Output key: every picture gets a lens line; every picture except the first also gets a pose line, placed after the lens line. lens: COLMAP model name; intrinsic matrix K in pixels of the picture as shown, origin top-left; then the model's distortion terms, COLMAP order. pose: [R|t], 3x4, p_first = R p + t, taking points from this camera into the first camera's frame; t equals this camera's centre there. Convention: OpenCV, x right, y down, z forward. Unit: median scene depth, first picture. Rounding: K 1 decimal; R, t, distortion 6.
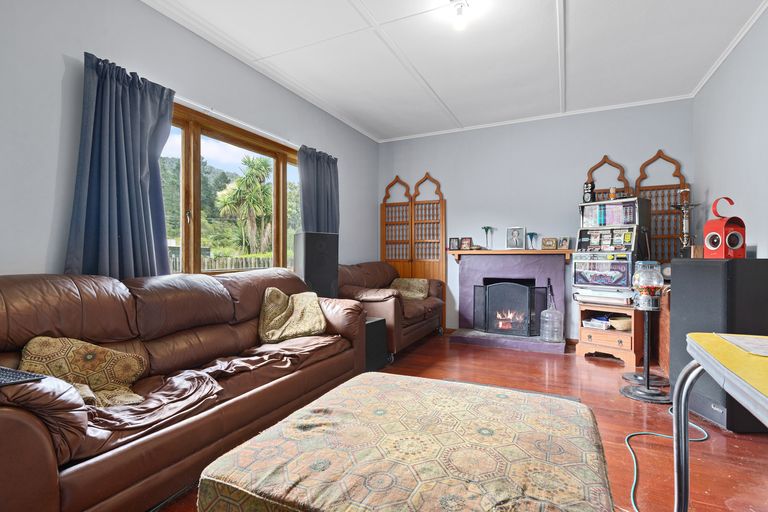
lens RADIAL K [[383.3, 0, 384.1], [0, 383.3, 255.7], [0, 0, 1]] dist [-0.000950, 0.000041]
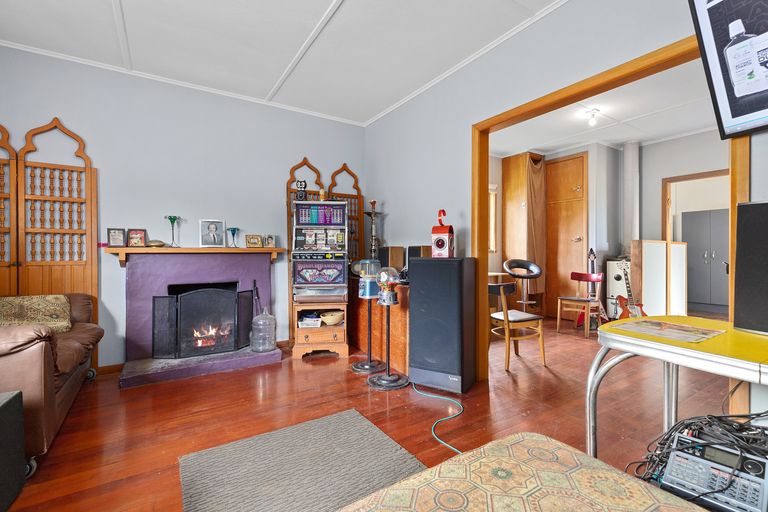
lens RADIAL K [[347.8, 0, 385.7], [0, 347.8, 251.6], [0, 0, 1]] dist [0.005151, -0.000259]
pose [[0.508730, 0.001242, 0.860925, -0.114253], [0.001137, 0.999997, -0.002114, -0.005051], [-0.860926, 0.002055, 0.508727, 0.320521]]
